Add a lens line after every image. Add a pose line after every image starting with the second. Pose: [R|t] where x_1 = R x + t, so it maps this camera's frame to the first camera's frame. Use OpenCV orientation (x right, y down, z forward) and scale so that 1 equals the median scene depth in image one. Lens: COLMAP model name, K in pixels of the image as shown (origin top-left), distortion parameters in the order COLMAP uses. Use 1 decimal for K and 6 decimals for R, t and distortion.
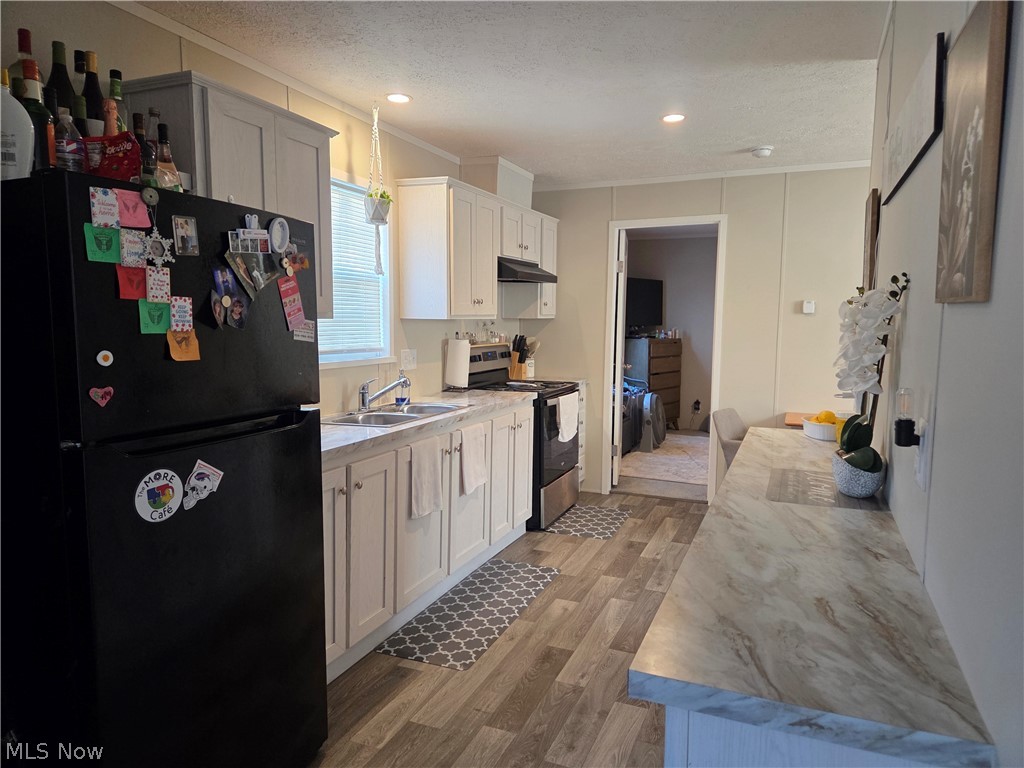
lens RADIAL K [[672.5, 0, 512.0], [0, 672.5, 378.4], [0, 0, 1]] dist [0.090013, -0.083046]
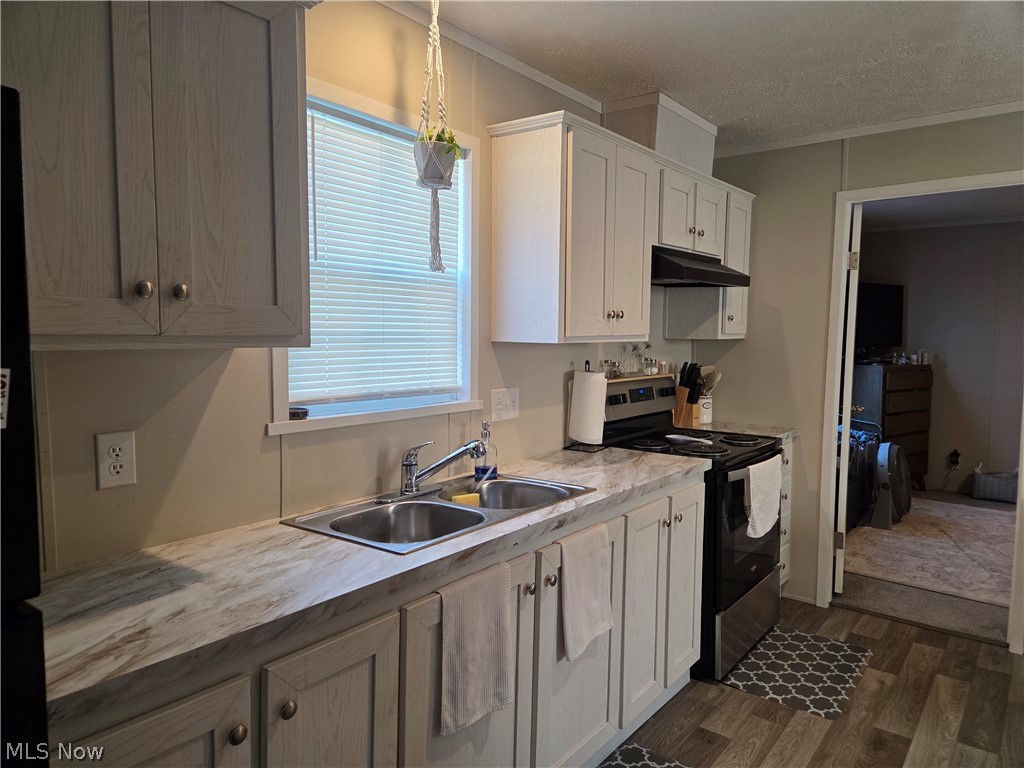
lens RADIAL K [[672.5, 0, 512.0], [0, 672.5, 378.4], [0, 0, 1]] dist [0.090013, -0.083046]
pose [[0.963916, 0.022044, -0.265293, 0.023320], [-0.027726, 0.999459, -0.017690, -0.036700], [0.264759, 0.024407, 0.964006, 0.329729]]
